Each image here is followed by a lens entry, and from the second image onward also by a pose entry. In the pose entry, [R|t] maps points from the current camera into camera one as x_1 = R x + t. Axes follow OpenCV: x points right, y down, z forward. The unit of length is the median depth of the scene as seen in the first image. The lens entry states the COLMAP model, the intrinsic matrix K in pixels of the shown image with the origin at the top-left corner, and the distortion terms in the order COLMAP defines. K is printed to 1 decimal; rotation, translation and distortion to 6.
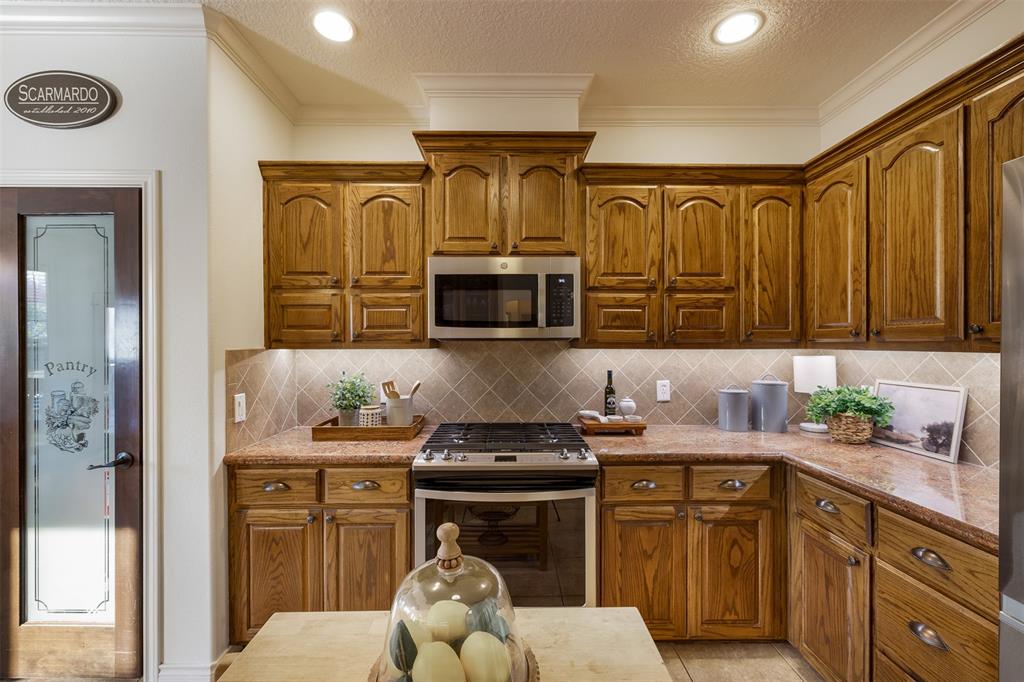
lens RADIAL K [[430.1, 0, 511.0], [0, 430.1, 344.5], [0, 0, 1]] dist [0.000157, 0.000045]
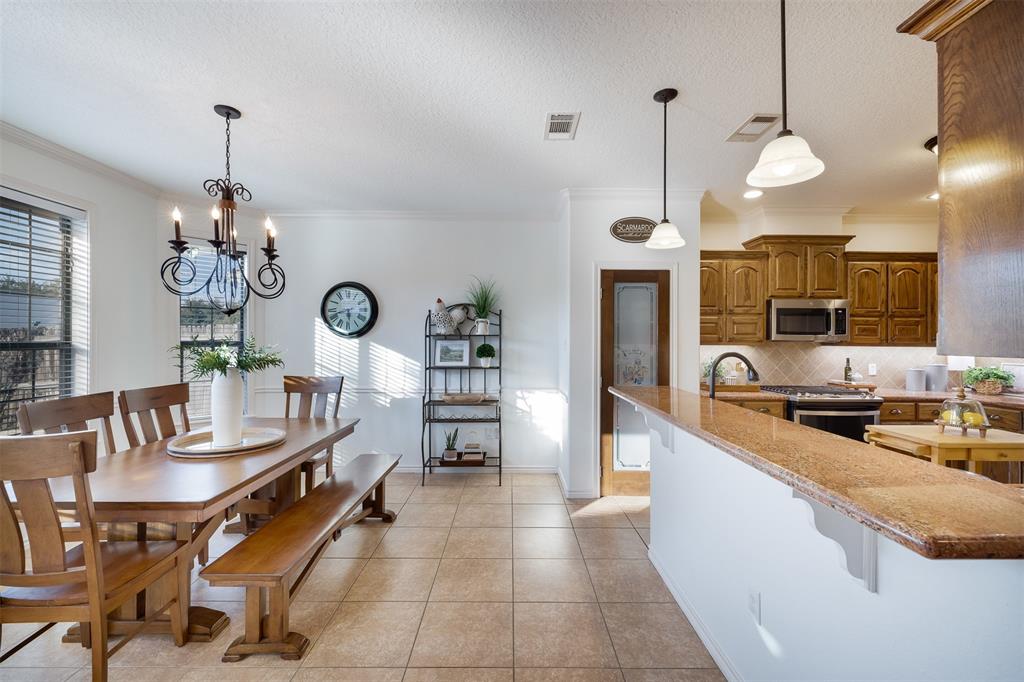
lens RADIAL K [[437.4, 0, 512.0], [0, 437.4, 341.0], [0, 0, 1]] dist [0.001125, 0.000482]
pose [[0.999865, 0.009383, -0.013505, -1.329759], [-0.009436, 0.999948, -0.003820, 0.008891], [0.013469, 0.003946, 0.999902, -1.006947]]
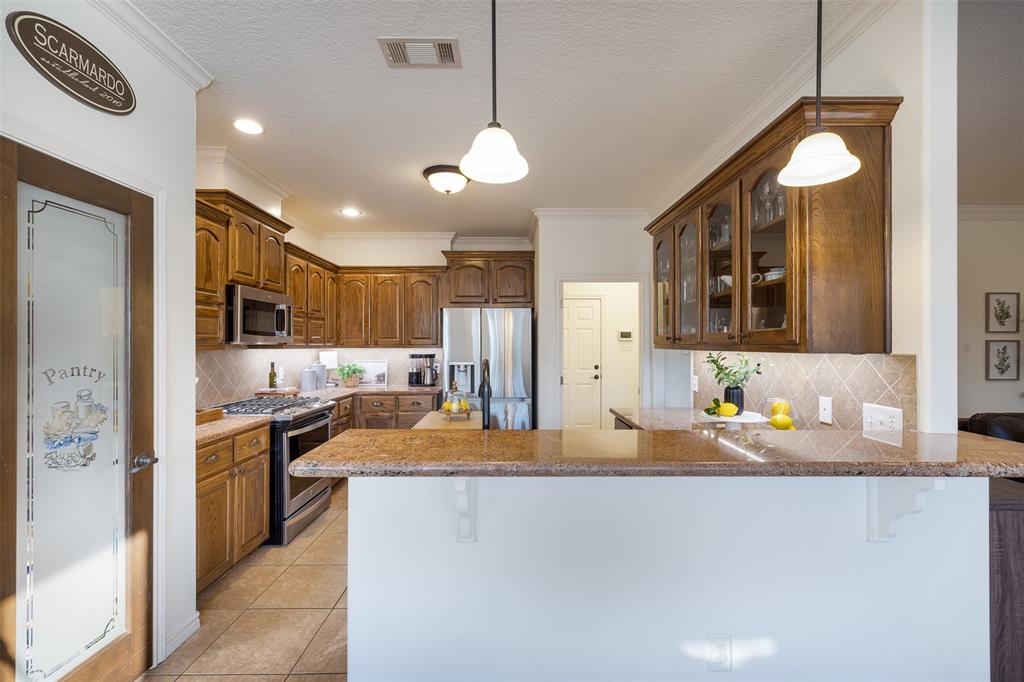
lens RADIAL K [[430.1, 0, 511.0], [0, 430.1, 344.5], [0, 0, 1]] dist [0.000157, 0.000045]
pose [[0.004933, 0.002280, 0.999985, -1.562899], [0.004811, 0.999986, -0.002304, 0.000939], [-0.999976, 0.004823, 0.004922, 0.095946]]
